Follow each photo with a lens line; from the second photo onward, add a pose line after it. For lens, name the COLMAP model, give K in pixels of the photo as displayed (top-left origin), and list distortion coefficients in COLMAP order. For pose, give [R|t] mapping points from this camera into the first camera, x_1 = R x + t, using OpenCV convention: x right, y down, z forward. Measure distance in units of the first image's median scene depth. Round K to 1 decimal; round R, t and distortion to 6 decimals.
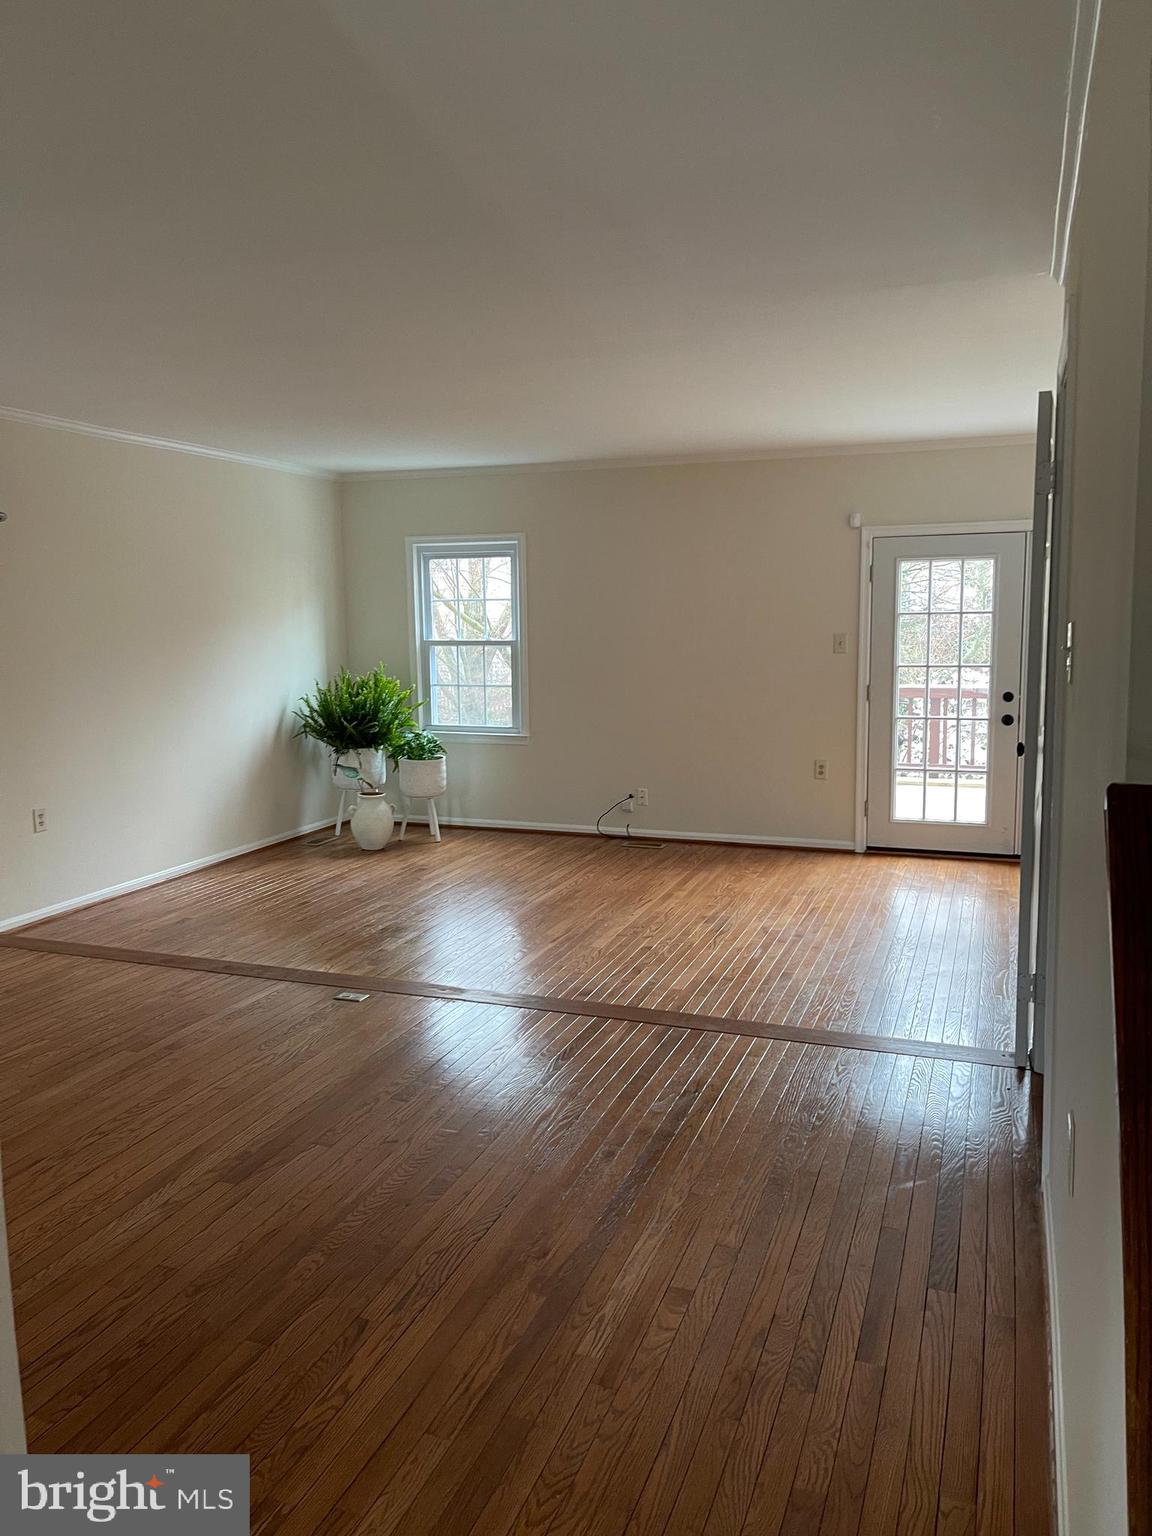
lens RADIAL K [[1152.5, 0, 563.1], [0, 1152.5, 767.1], [0, 0, 1]] dist [0.051906, -0.068303]
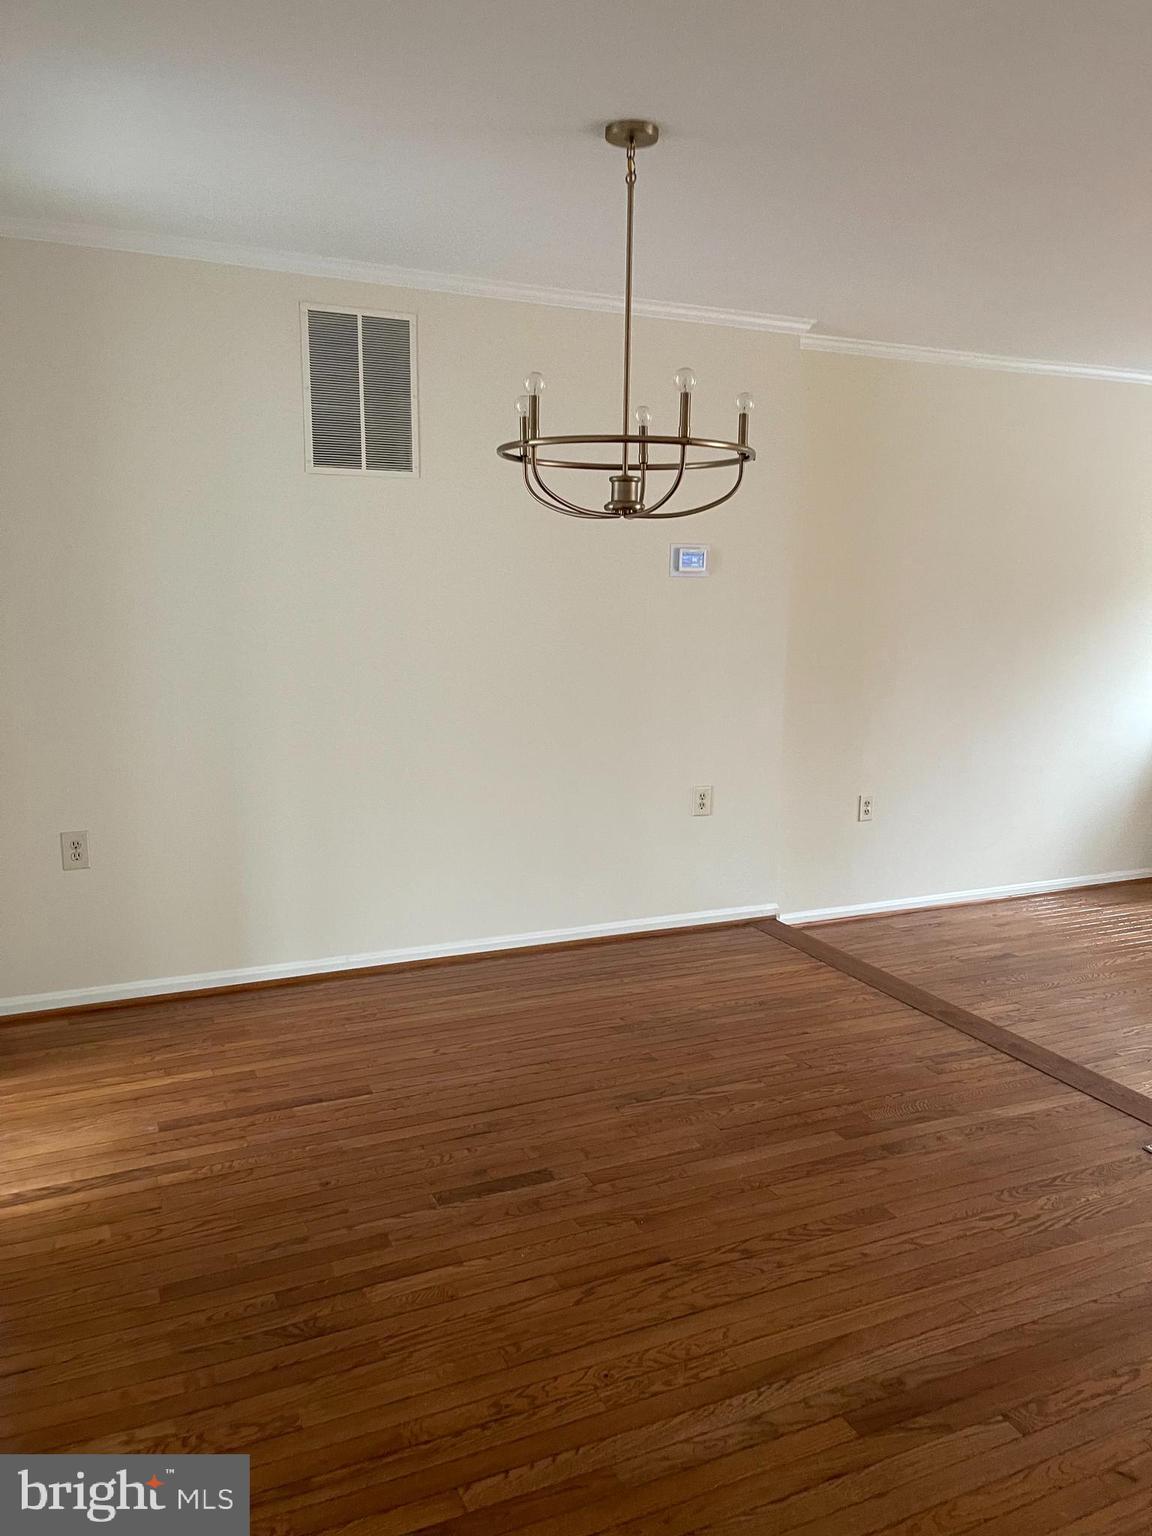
lens RADIAL K [[1152.5, 0, 573.3], [0, 1152.5, 765.6], [0, 0, 1]] dist [0.051906, -0.068303]
pose [[0.709603, 0.125077, -0.693411, 0.009027], [-0.109136, 0.991752, 0.067207, -0.029551], [0.696098, 0.027986, 0.717401, 0.256067]]
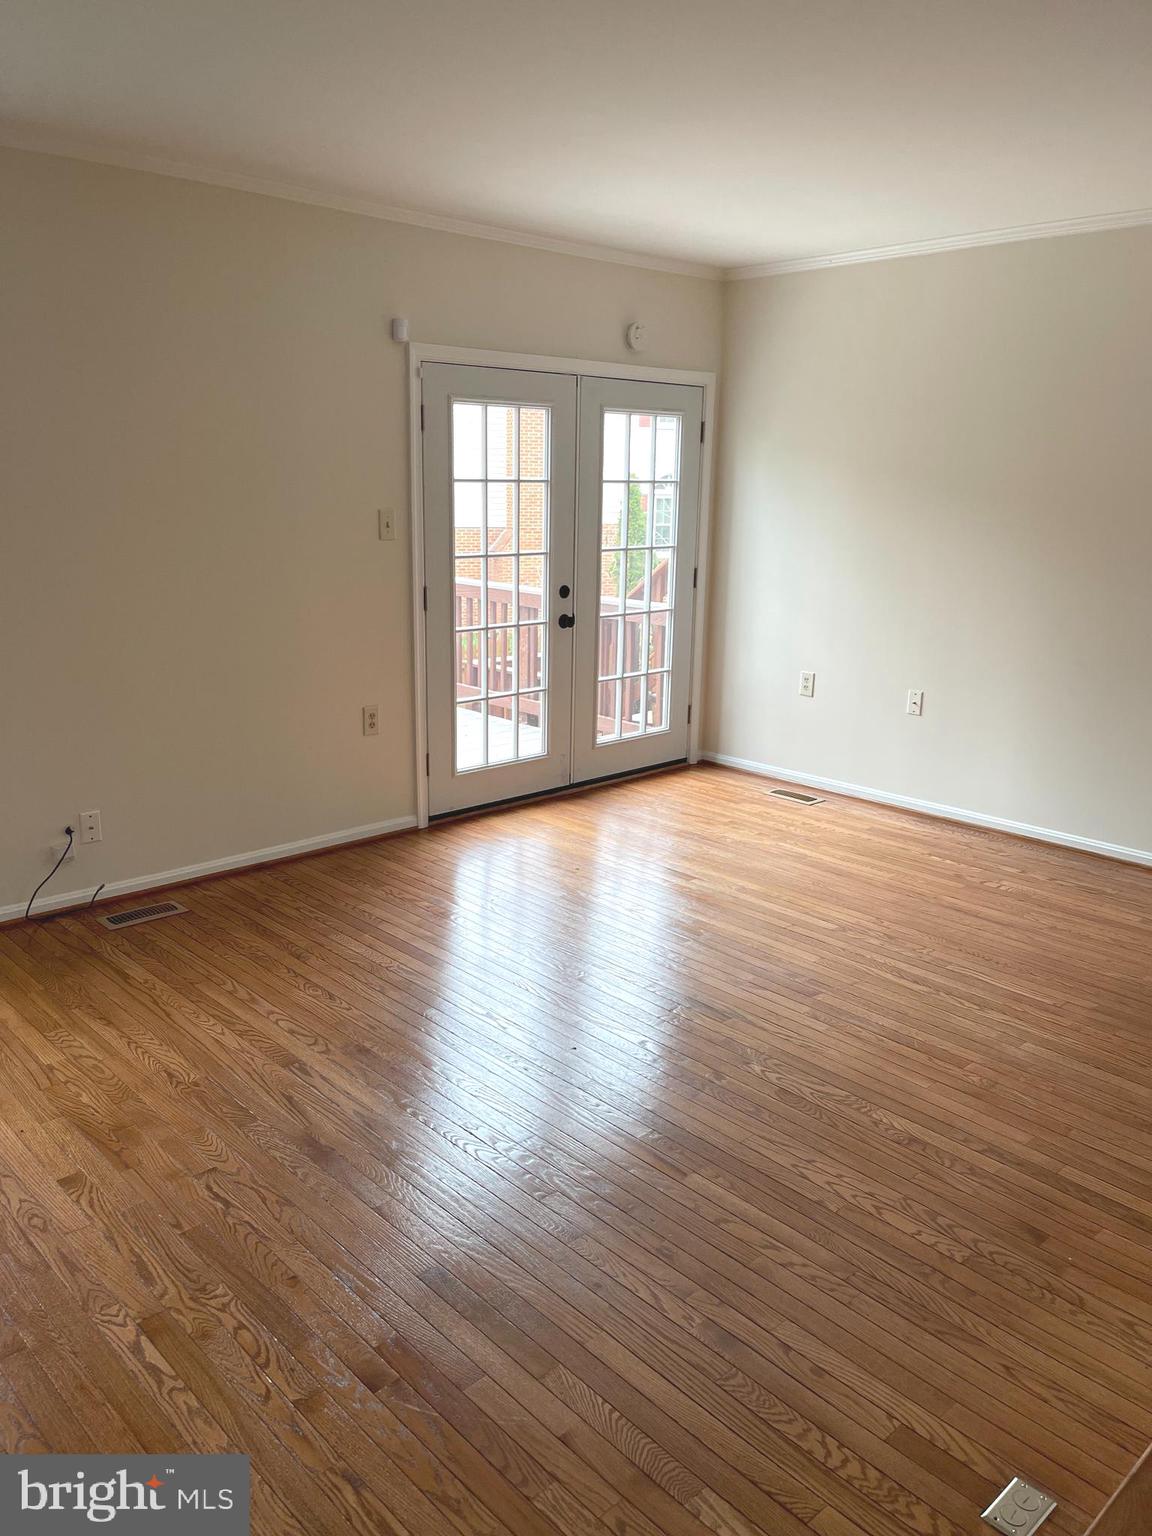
lens RADIAL K [[1152.5, 0, 566.3], [0, 1152.5, 762.6], [0, 0, 1]] dist [0.051906, -0.068303]
pose [[0.451137, -0.193045, 0.871326, -0.498511], [0.101497, 0.981089, 0.164813, -0.116567], [-0.886665, 0.014084, 0.462199, 0.982946]]
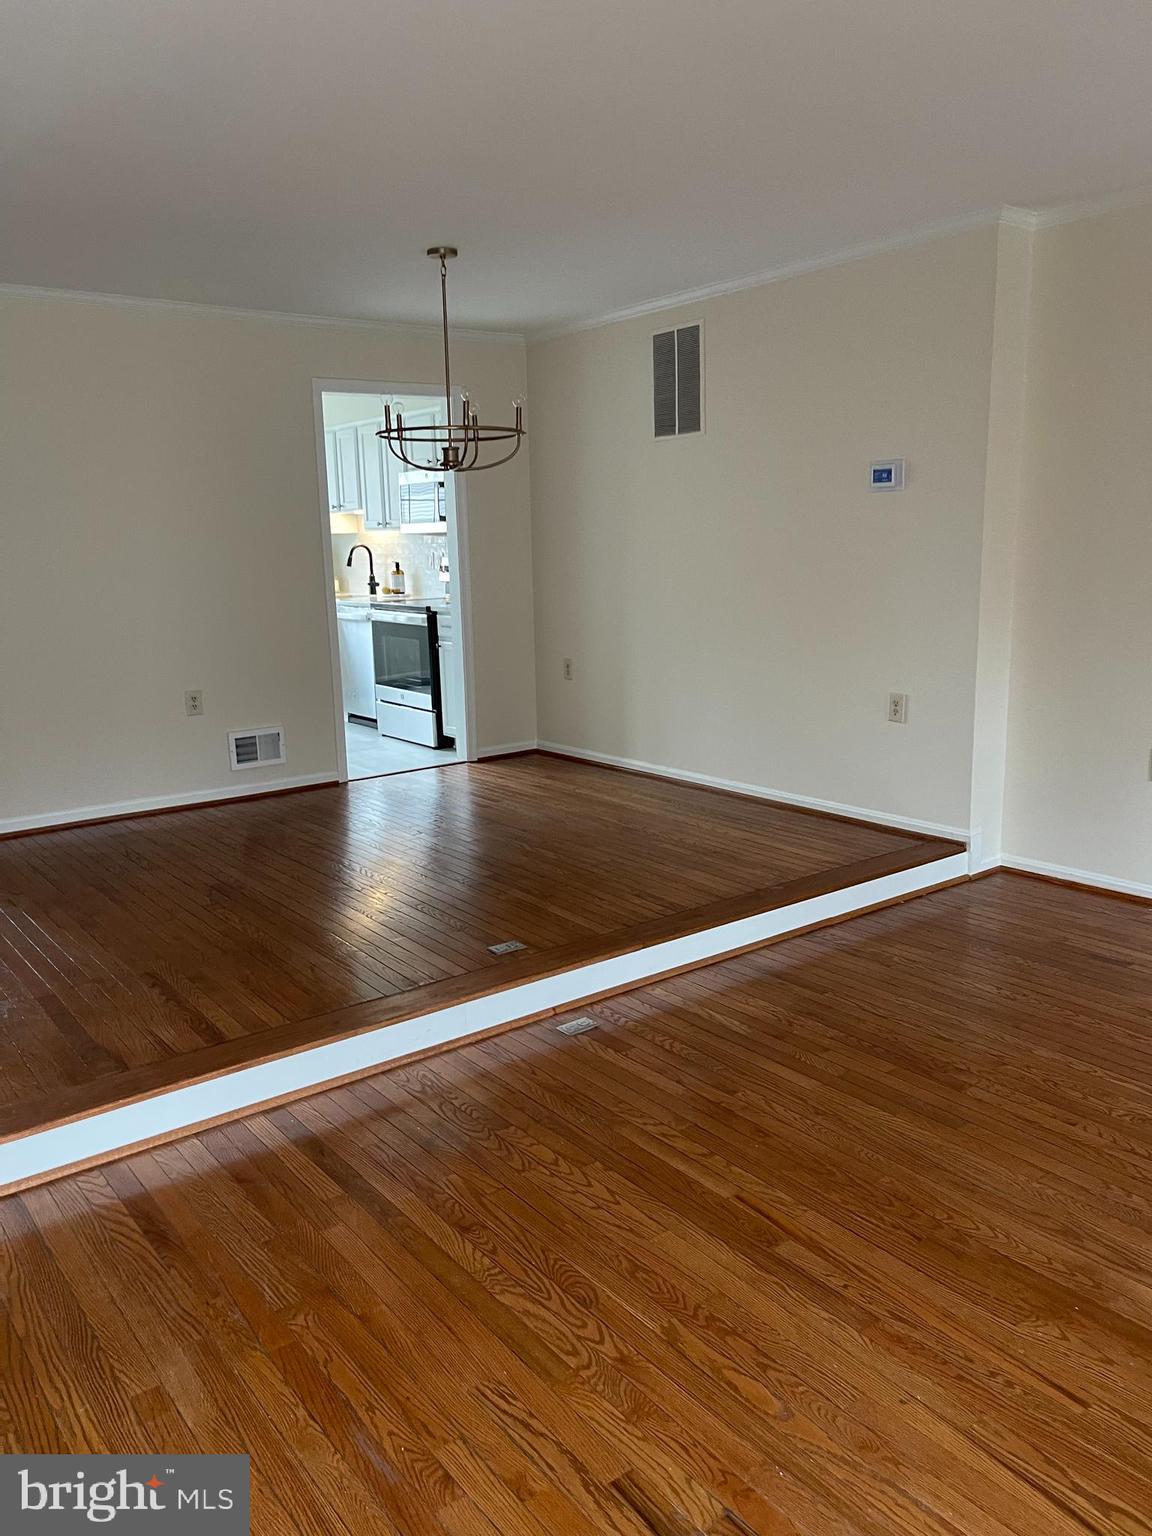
lens RADIAL K [[1152.5, 0, 578.5], [0, 1152.5, 765.0], [0, 0, 1]] dist [0.051906, -0.068303]
pose [[-0.533998, 0.178009, -0.826534, 0.438050], [-0.084496, 0.961455, 0.261657, -0.146625], [0.841253, 0.209563, -0.498374, 1.363746]]
